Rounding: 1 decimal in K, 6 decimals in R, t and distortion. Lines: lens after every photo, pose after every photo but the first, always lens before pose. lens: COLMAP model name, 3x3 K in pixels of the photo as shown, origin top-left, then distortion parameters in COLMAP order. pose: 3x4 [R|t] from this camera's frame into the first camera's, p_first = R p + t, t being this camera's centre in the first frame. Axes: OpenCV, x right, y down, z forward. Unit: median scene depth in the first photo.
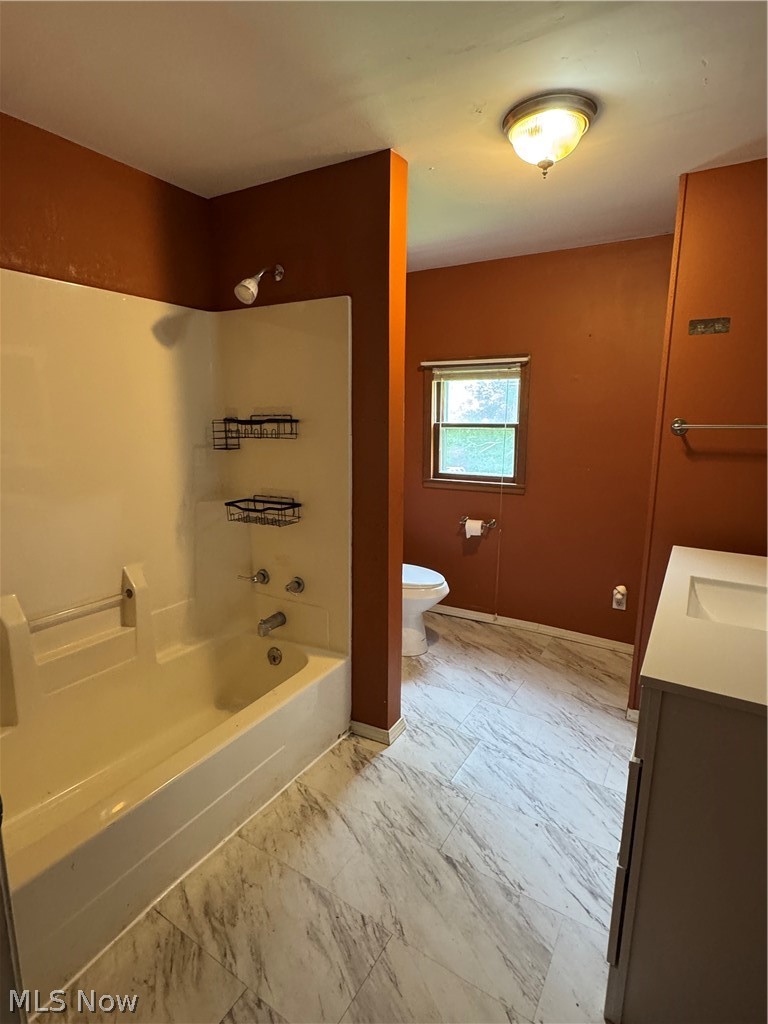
lens RADIAL K [[520.3, 0, 383.3], [0, 520.3, 510.8], [0, 0, 1]] dist [-0.002843, 0.000073]
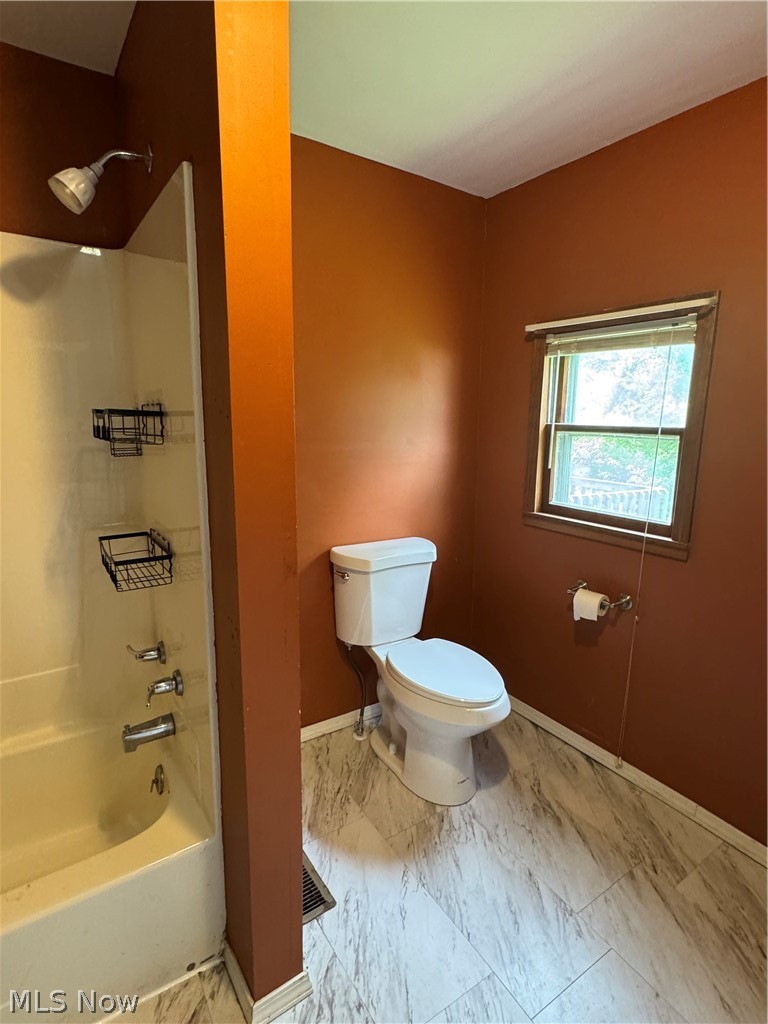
lens RADIAL K [[520.3, 0, 386.0], [0, 520.3, 510.1], [0, 0, 1]] dist [-0.002843, 0.000073]
pose [[0.906012, 0.088058, -0.413990, 0.226946], [-0.088547, 0.995908, 0.018050, -0.071718], [0.413885, 0.020304, 0.910103, 0.423032]]
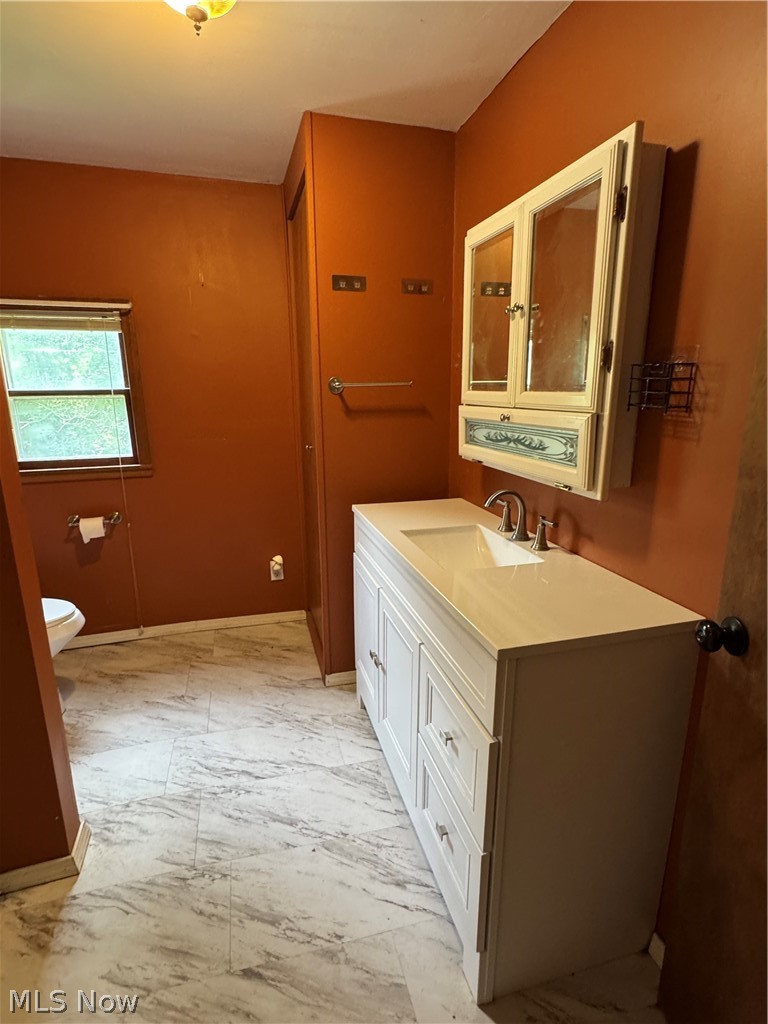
lens RADIAL K [[520.3, 0, 384.2], [0, 520.3, 512.3], [0, 0, 1]] dist [-0.002843, 0.000073]
pose [[0.678483, -0.179366, 0.712382, -0.083834], [0.142644, 0.983444, 0.111758, -0.015930], [-0.720634, 0.025791, 0.692836, 0.184128]]
